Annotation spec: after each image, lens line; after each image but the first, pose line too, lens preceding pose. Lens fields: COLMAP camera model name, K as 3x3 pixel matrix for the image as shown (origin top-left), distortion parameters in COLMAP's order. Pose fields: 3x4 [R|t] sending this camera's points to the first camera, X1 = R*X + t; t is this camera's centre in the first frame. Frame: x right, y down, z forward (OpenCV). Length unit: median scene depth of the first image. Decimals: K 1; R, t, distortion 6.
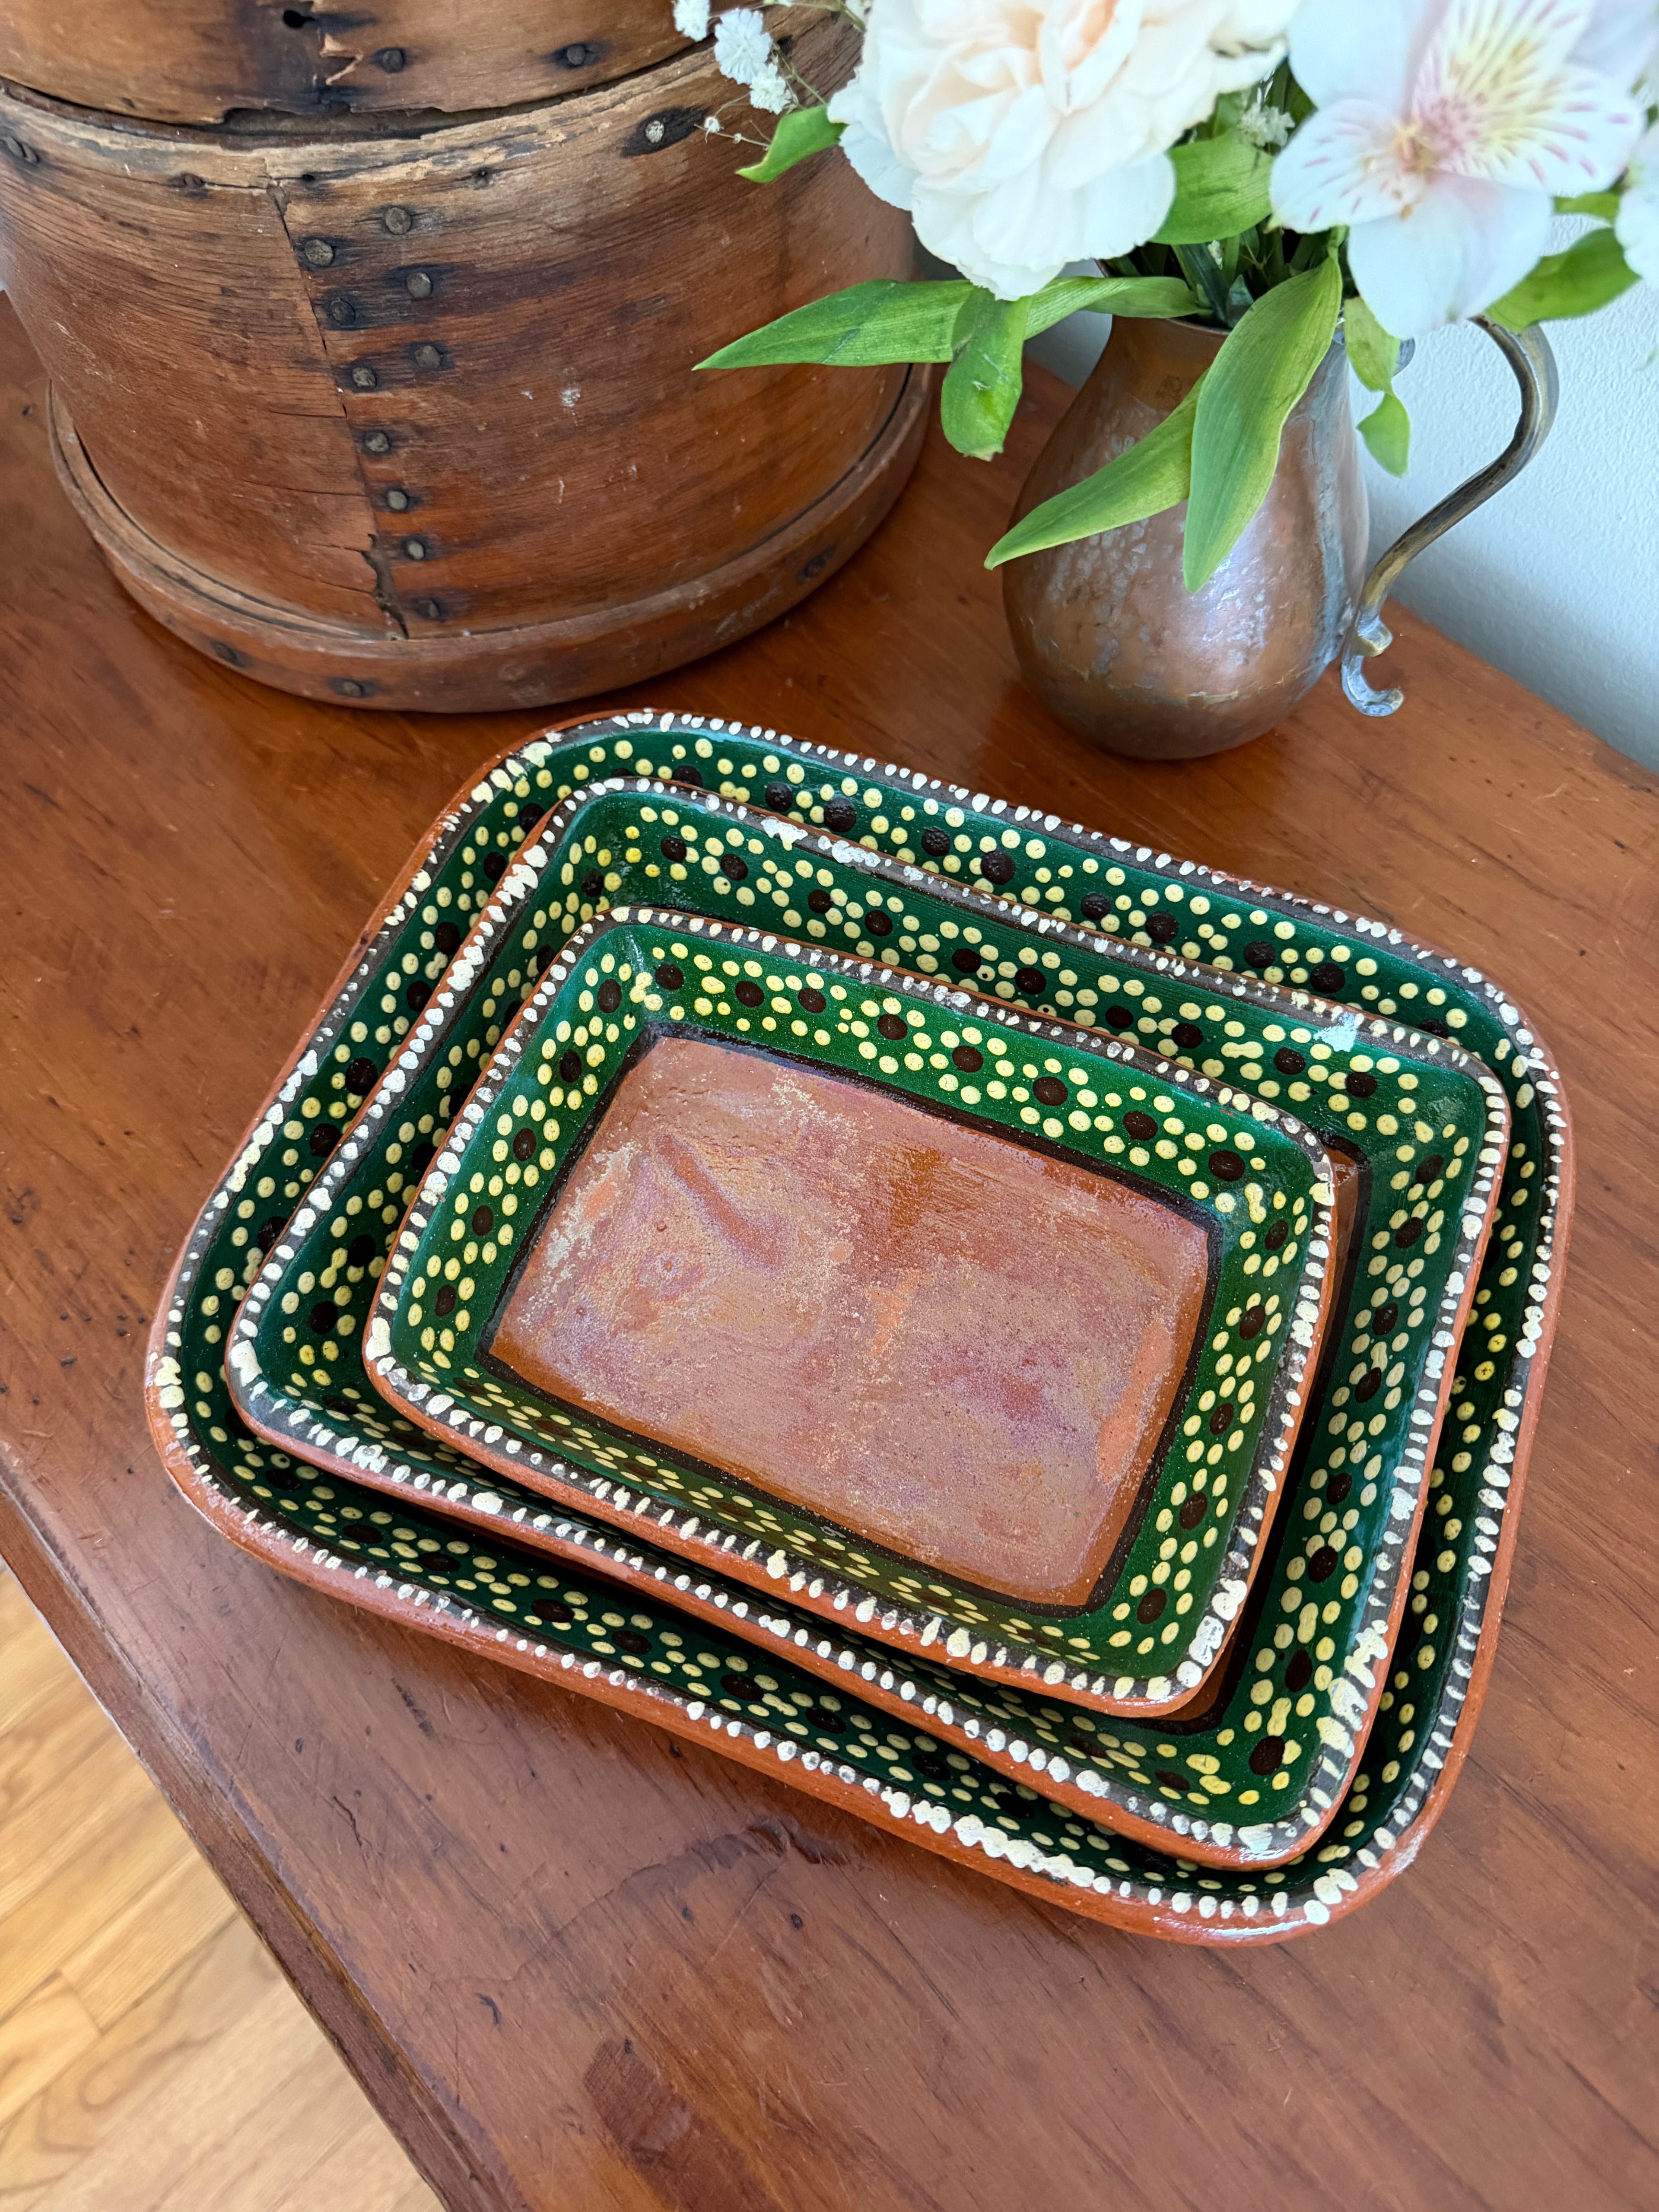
lens RADIAL K [[1604.5, 0, 828.2], [0, 1604.5, 1101.6], [0, 0, 1]] dist [-0.019025, 0.002524]
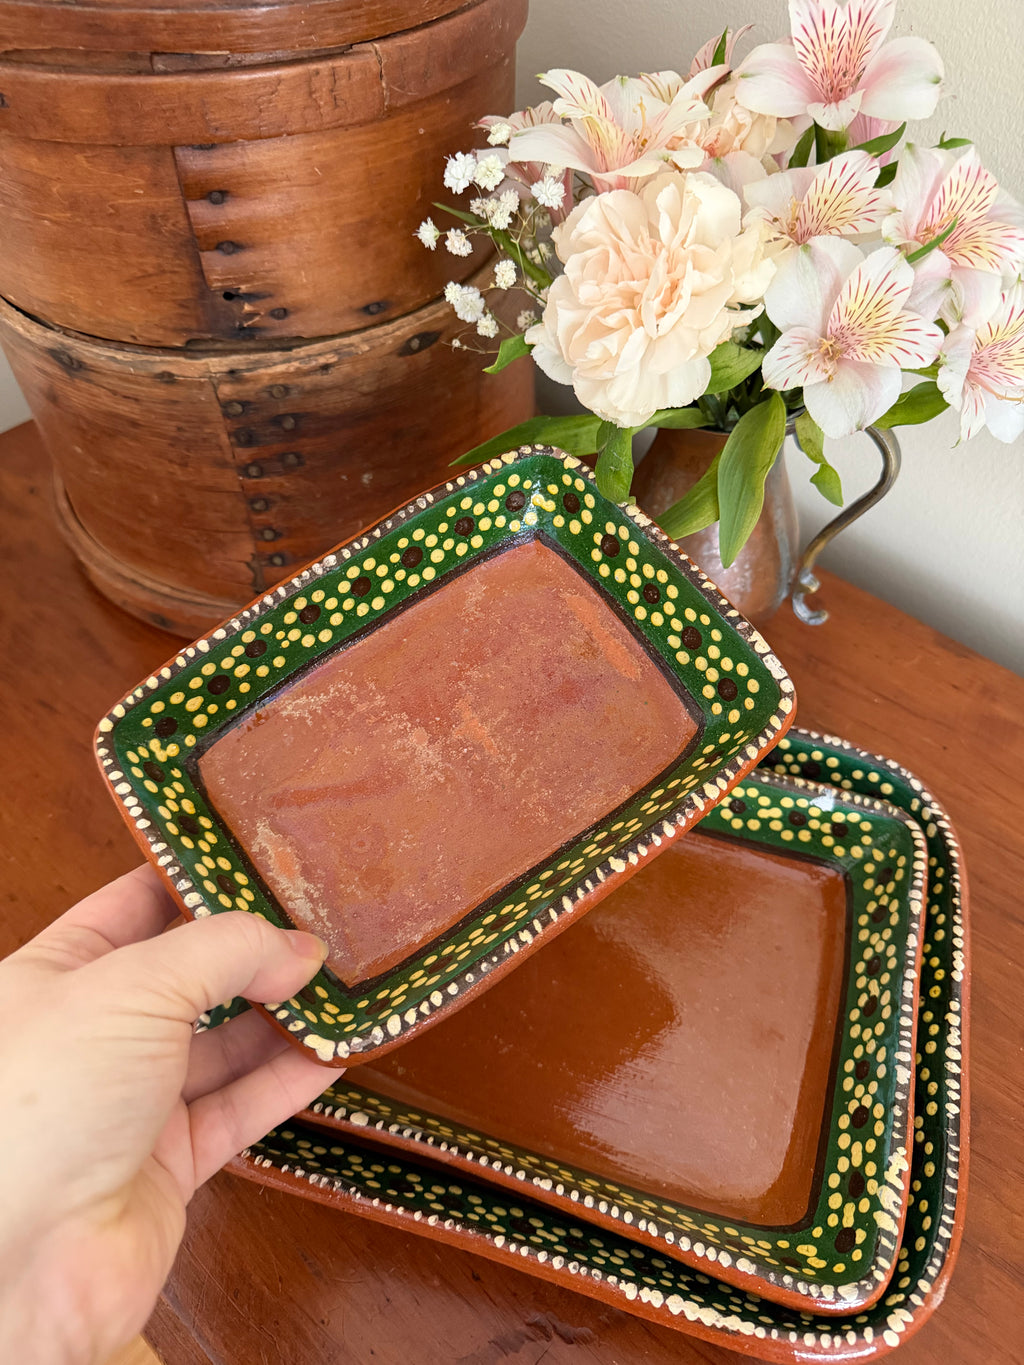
lens RADIAL K [[991.7, 0, 516.8], [0, 991.7, 675.5], [0, 0, 1]] dist [-0.019021, 0.002107]
pose [[0.996500, -0.051202, 0.066082, -0.089402], [0.063178, 0.978925, -0.194202, 0.012898], [-0.054745, 0.197698, 0.978733, -0.079967]]
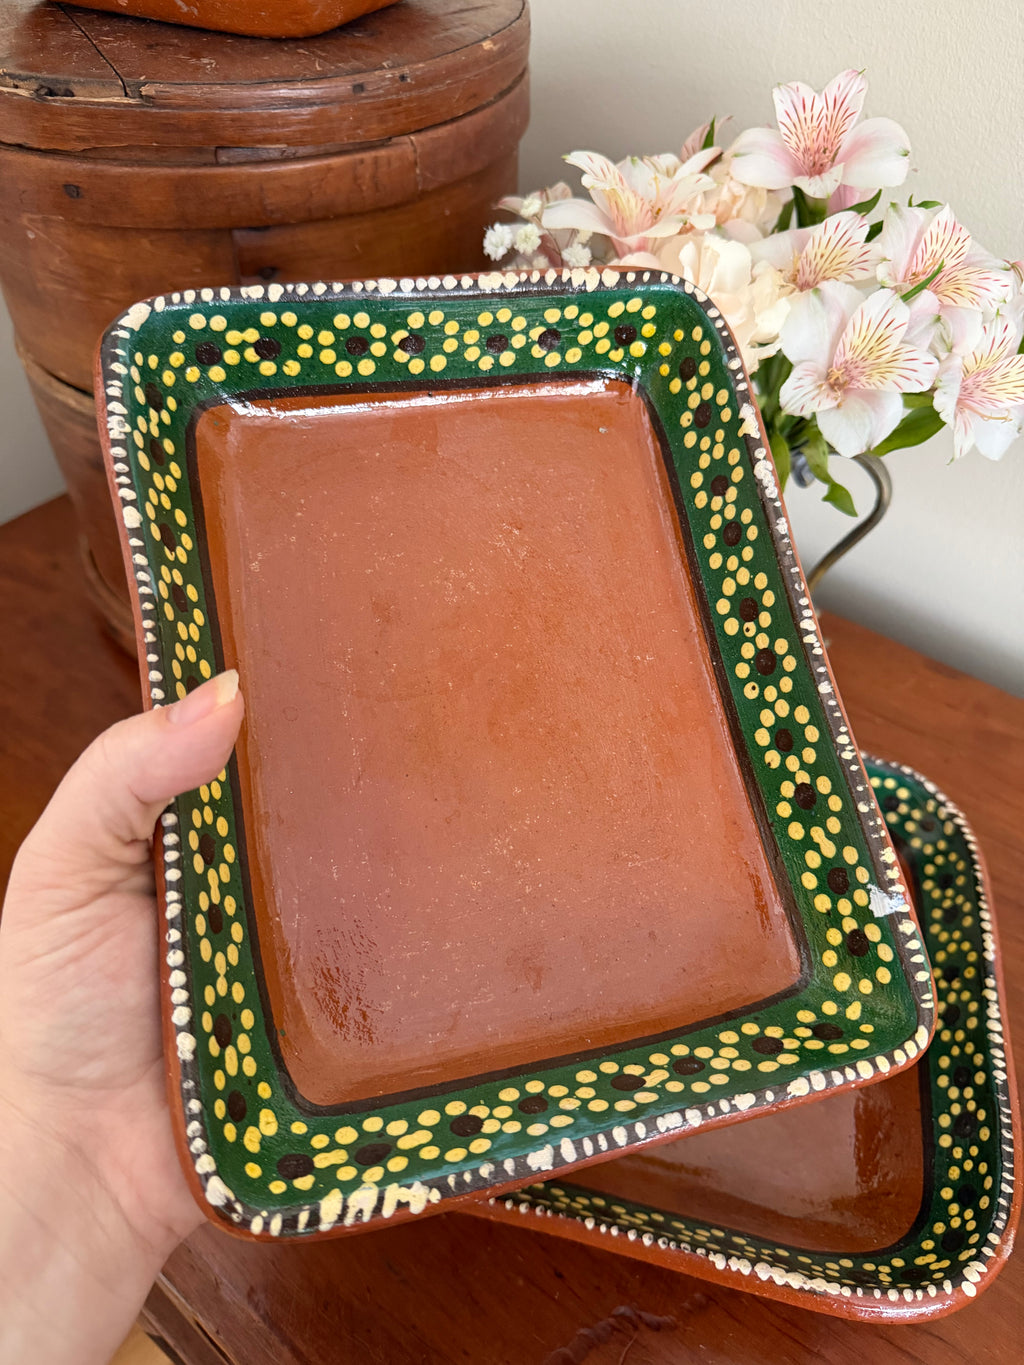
lens RADIAL K [[994.4, 0, 508.4], [0, 994.4, 682.3], [0, 0, 1]] dist [-0.033230, 0.009552]
pose [[0.990320, -0.090796, 0.104990, -0.196603], [0.116504, 0.954896, -0.273130, 0.096233], [-0.075455, 0.282717, 0.956231, -0.127710]]
